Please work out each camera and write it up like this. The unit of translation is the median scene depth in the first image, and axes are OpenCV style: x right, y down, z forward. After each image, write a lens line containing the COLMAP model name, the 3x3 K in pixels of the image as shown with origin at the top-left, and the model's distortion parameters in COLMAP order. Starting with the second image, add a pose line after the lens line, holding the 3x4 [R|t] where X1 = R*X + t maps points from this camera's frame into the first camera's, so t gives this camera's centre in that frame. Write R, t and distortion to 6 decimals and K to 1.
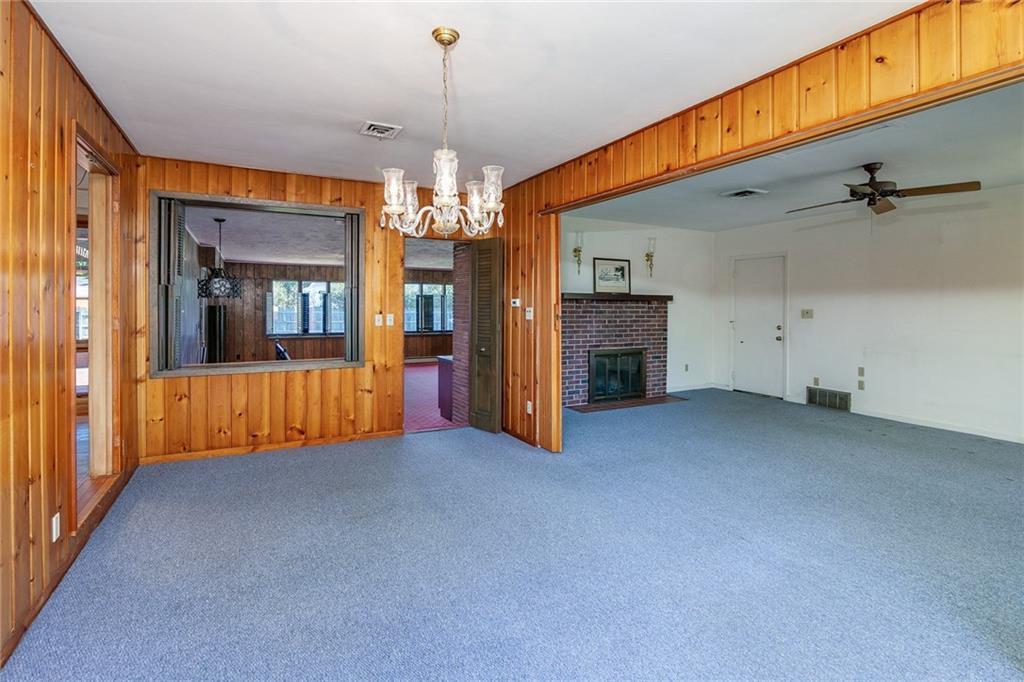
lens RADIAL K [[502.9, 0, 511.9], [0, 502.9, 312.4], [0, 0, 1]] dist [-0.000694, 0.000047]
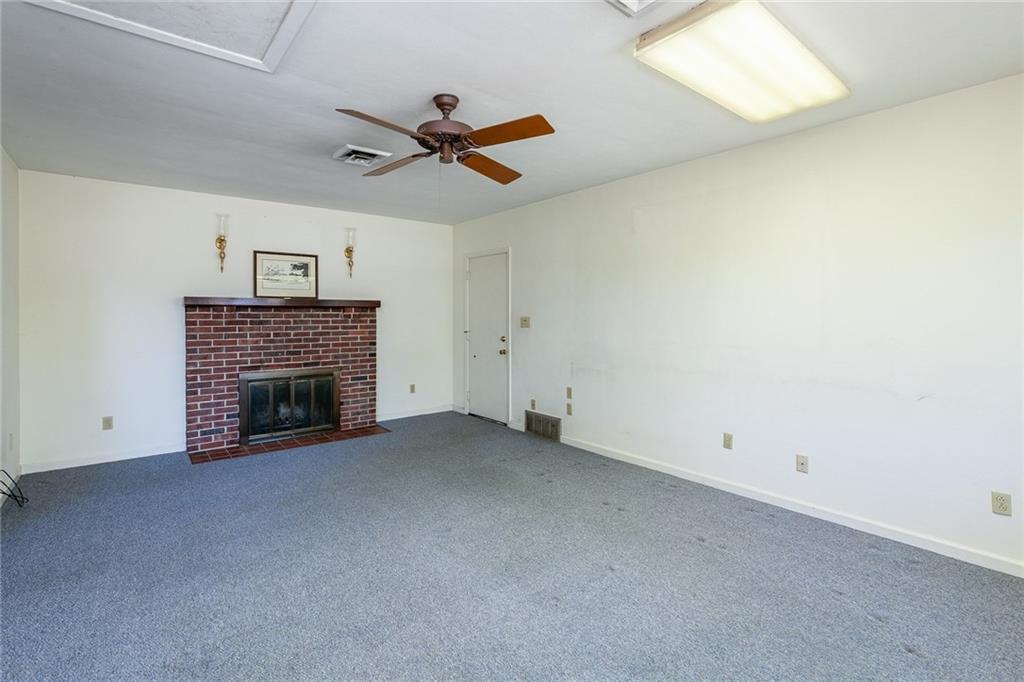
lens RADIAL K [[479.3, 0, 511.2], [0, 479.3, 324.0], [0, 0, 1]] dist [-0.002334, -0.000124]
pose [[0.984812, -0.010384, 0.173316, 0.416619], [0.009140, 0.999926, 0.007975, -0.000631], [-0.173386, -0.006270, 0.984834, 0.223514]]
